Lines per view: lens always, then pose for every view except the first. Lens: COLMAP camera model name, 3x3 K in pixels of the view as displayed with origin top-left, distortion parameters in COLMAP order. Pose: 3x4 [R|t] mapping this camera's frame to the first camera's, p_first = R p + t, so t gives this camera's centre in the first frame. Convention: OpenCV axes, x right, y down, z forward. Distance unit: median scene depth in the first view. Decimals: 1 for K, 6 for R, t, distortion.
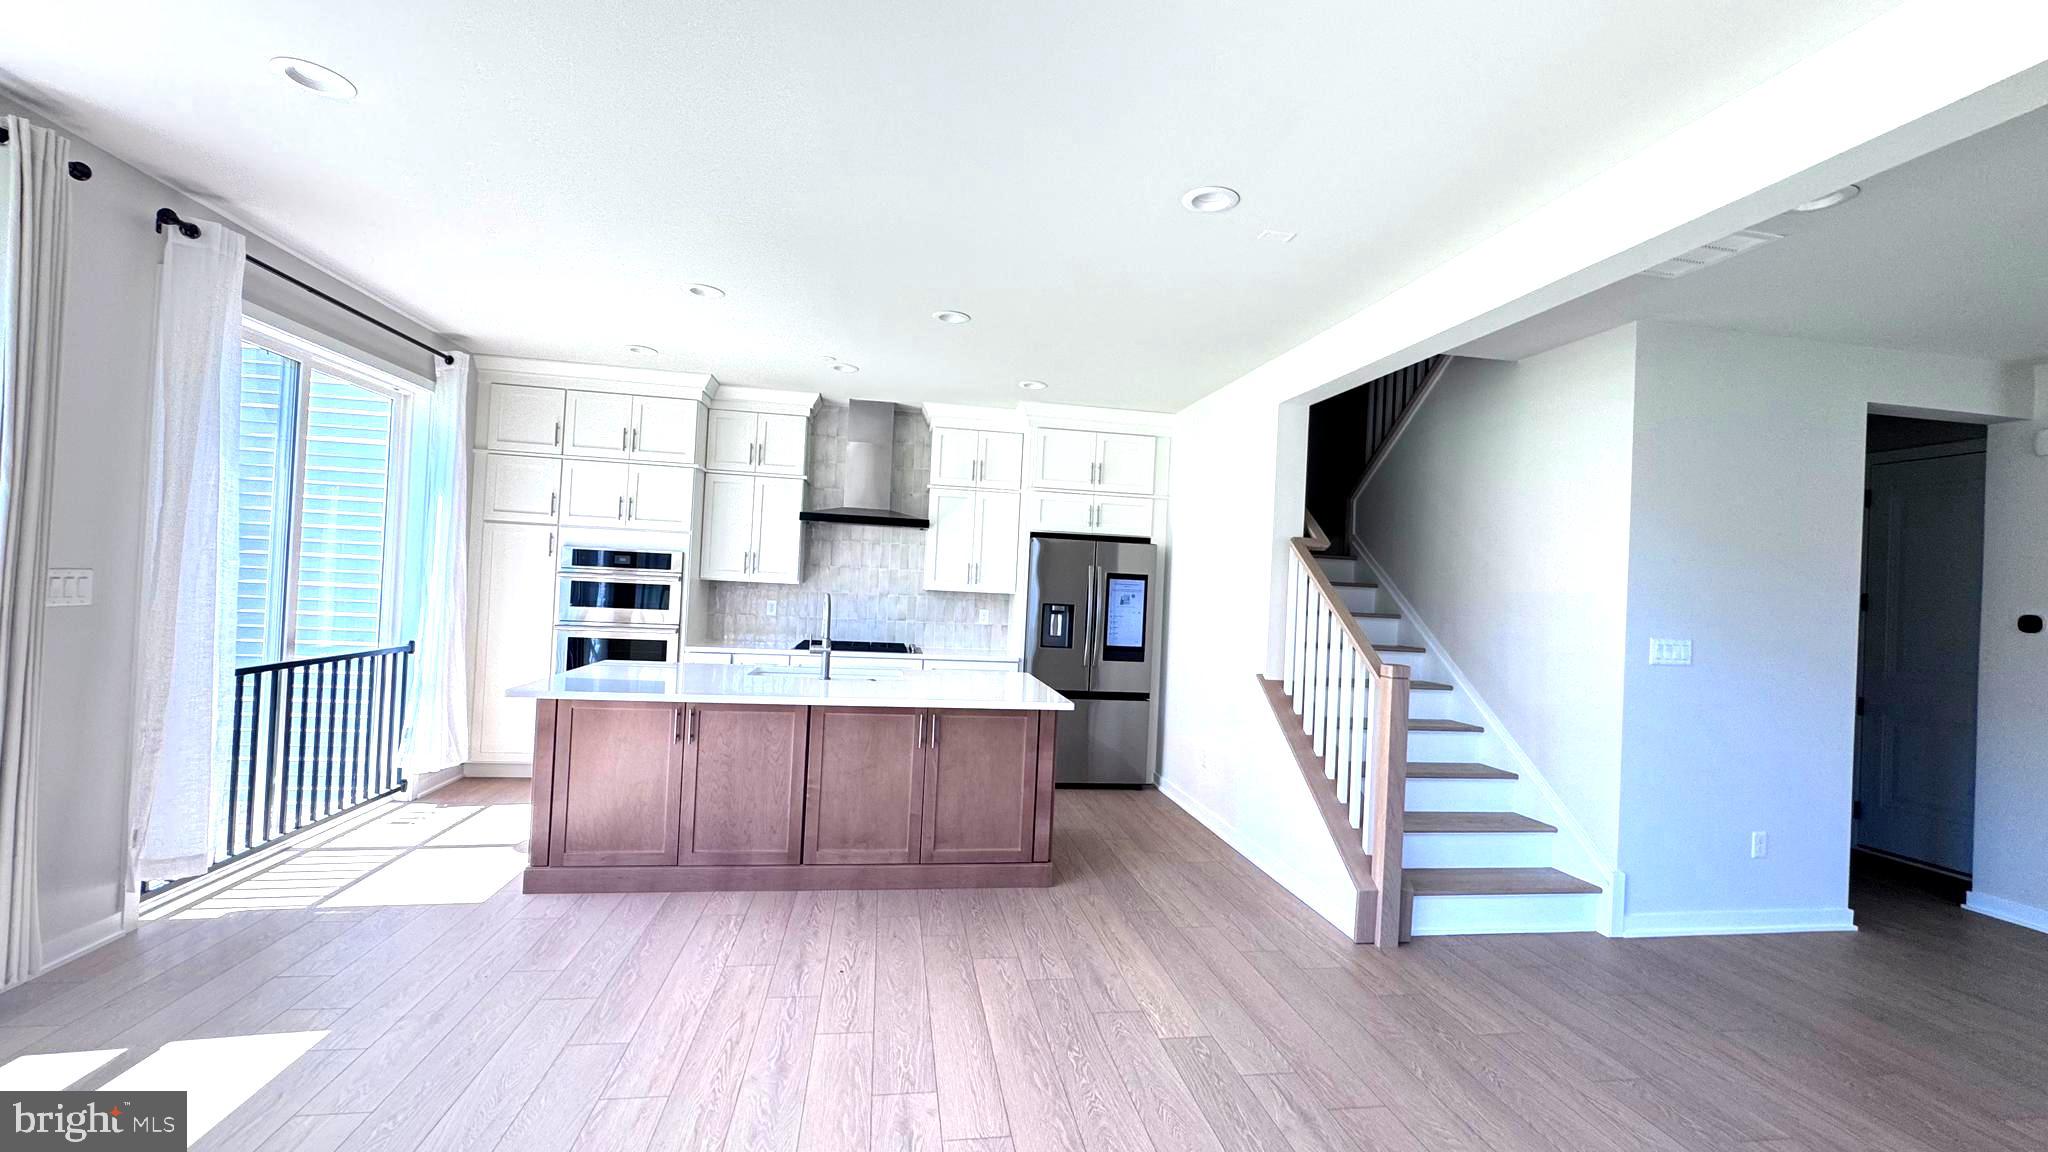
lens RADIAL K [[815.5, 0, 1024.0], [0, 815.5, 576.0], [0, 0, 1]] dist [-0.003058, 0.000265]
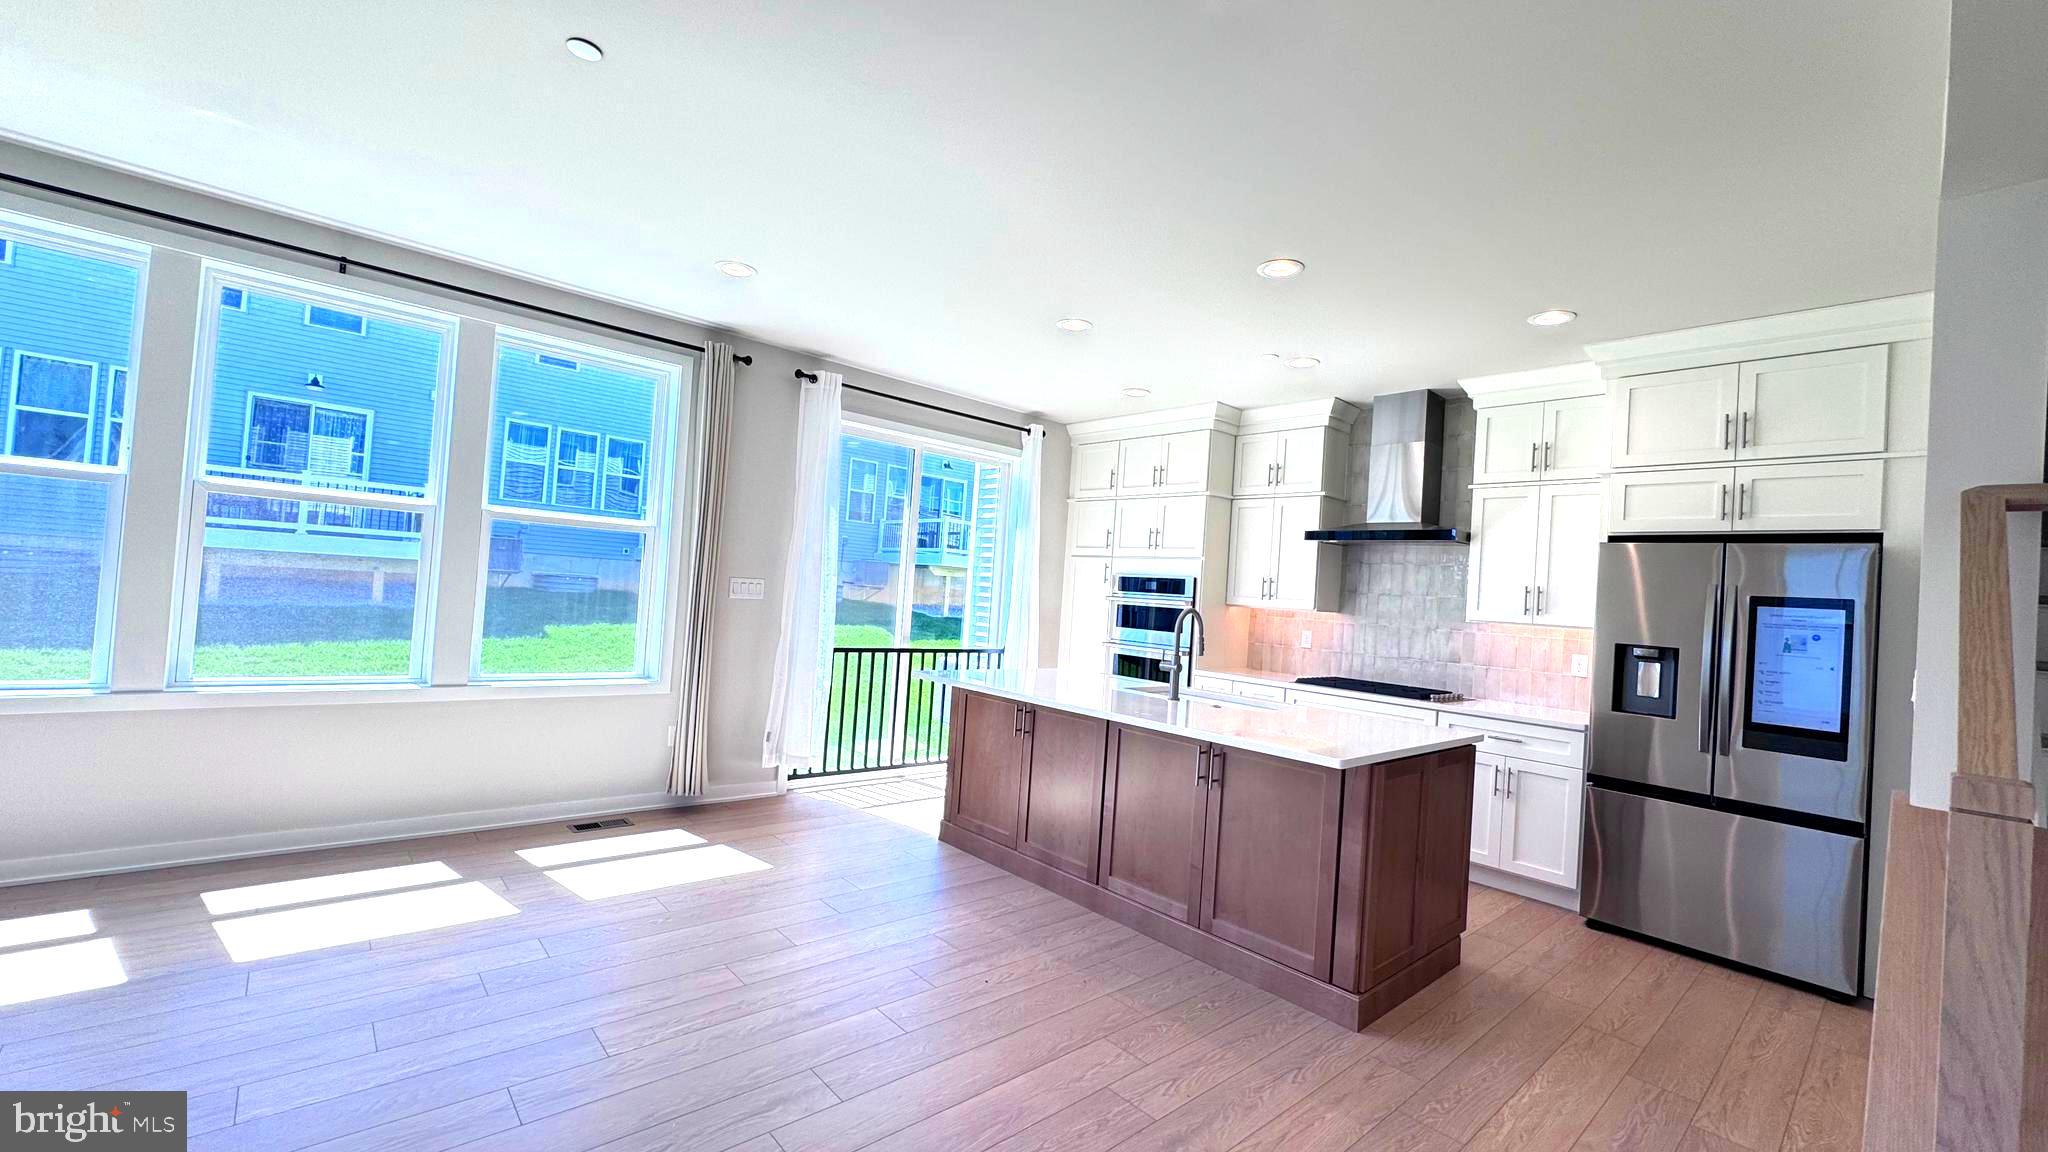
lens RADIAL K [[815.5, 0, 1024.0], [0, 815.5, 576.0], [0, 0, 1]] dist [-0.003058, 0.000265]
pose [[0.536383, -0.029109, -0.843472, 0.407803], [-0.033020, 0.997916, -0.055437, 0.040365], [0.843328, 0.057588, 0.534304, 0.326500]]
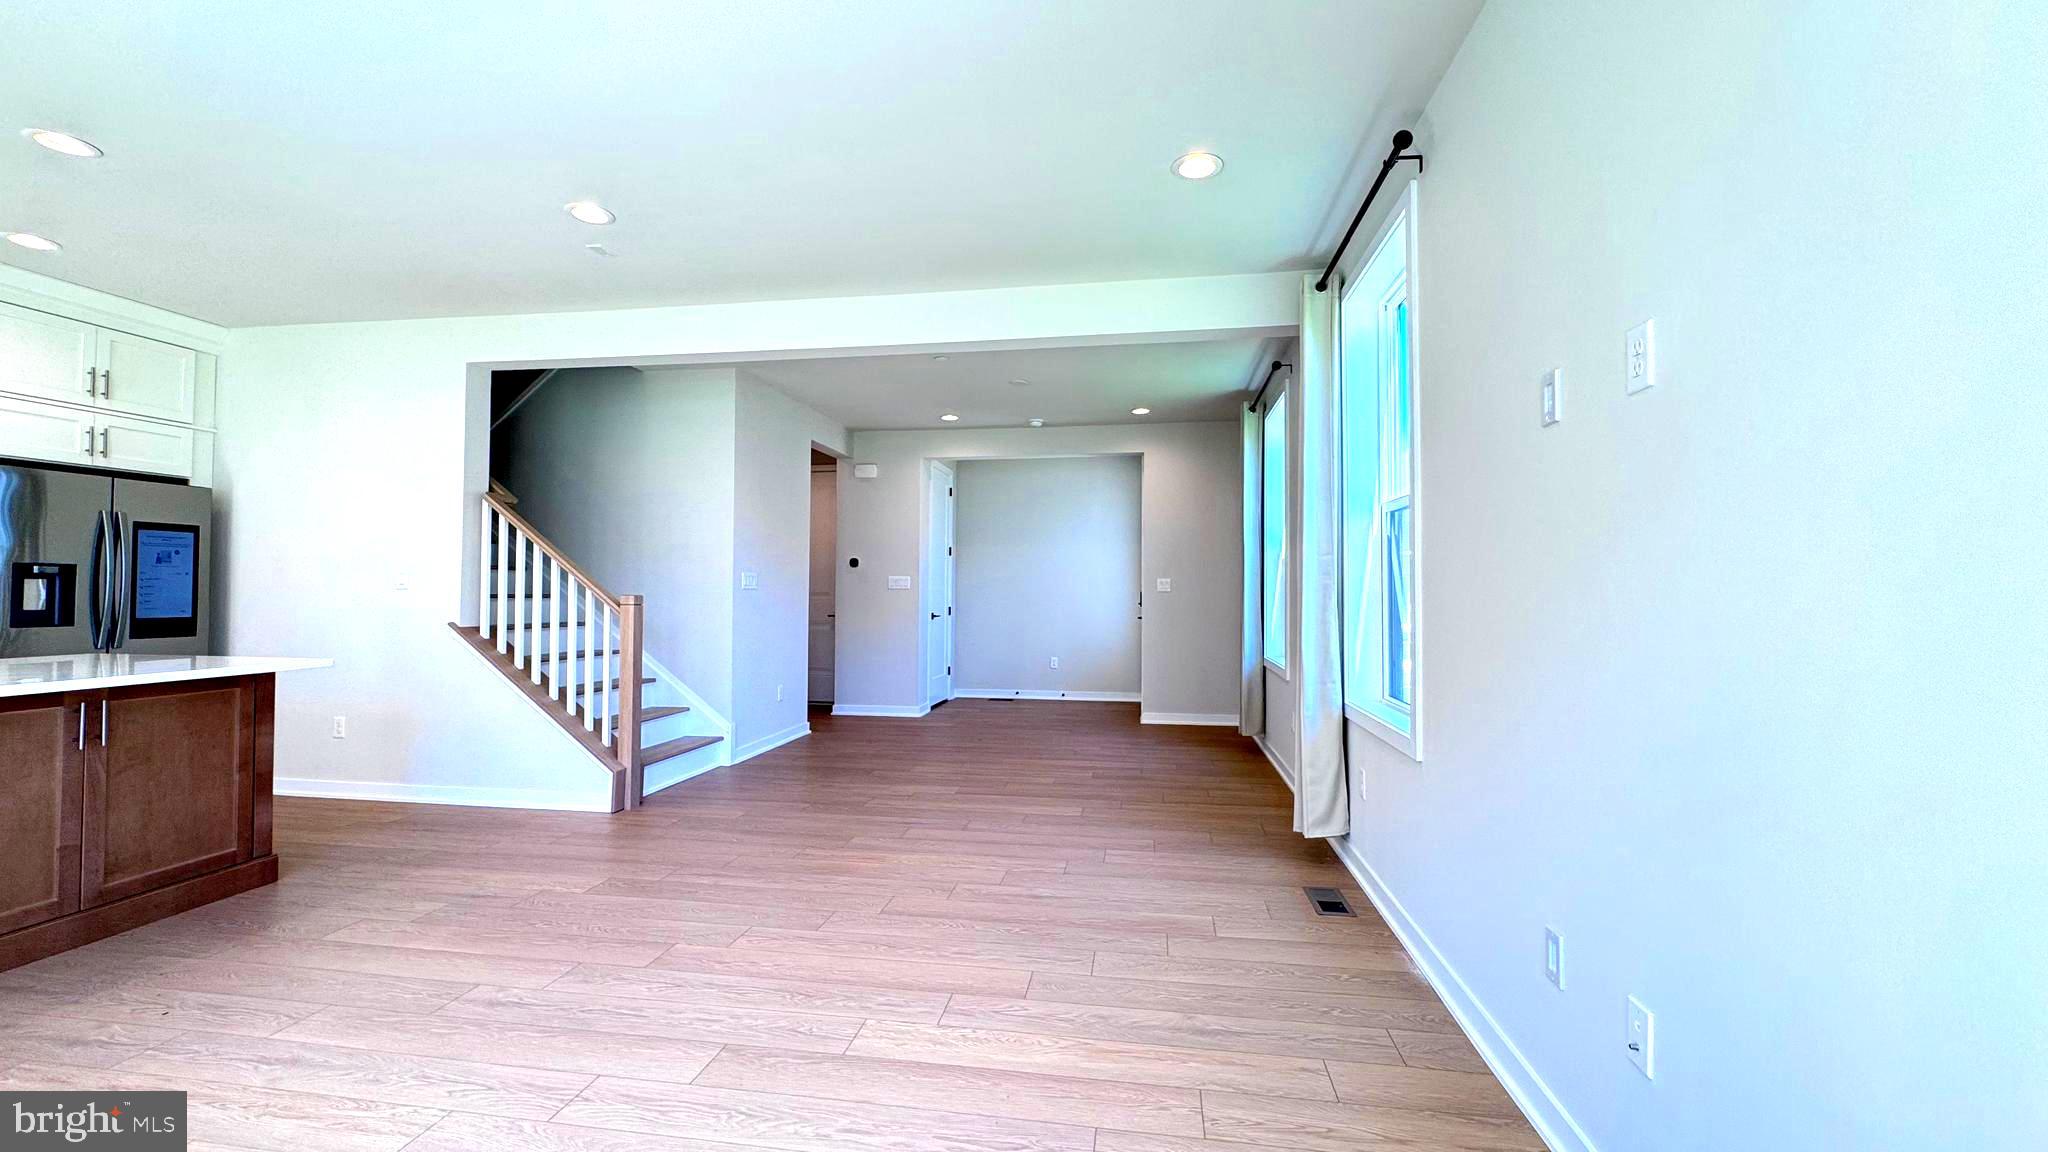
lens RADIAL K [[815.5, 0, 1024.0], [0, 815.5, 576.0], [0, 0, 1]] dist [-0.003058, 0.000265]
pose [[0.315356, -0.027301, 0.948581, -0.452136], [-0.003859, 0.999541, 0.030051, 0.026952], [-0.948966, -0.013137, 0.315105, -0.011651]]
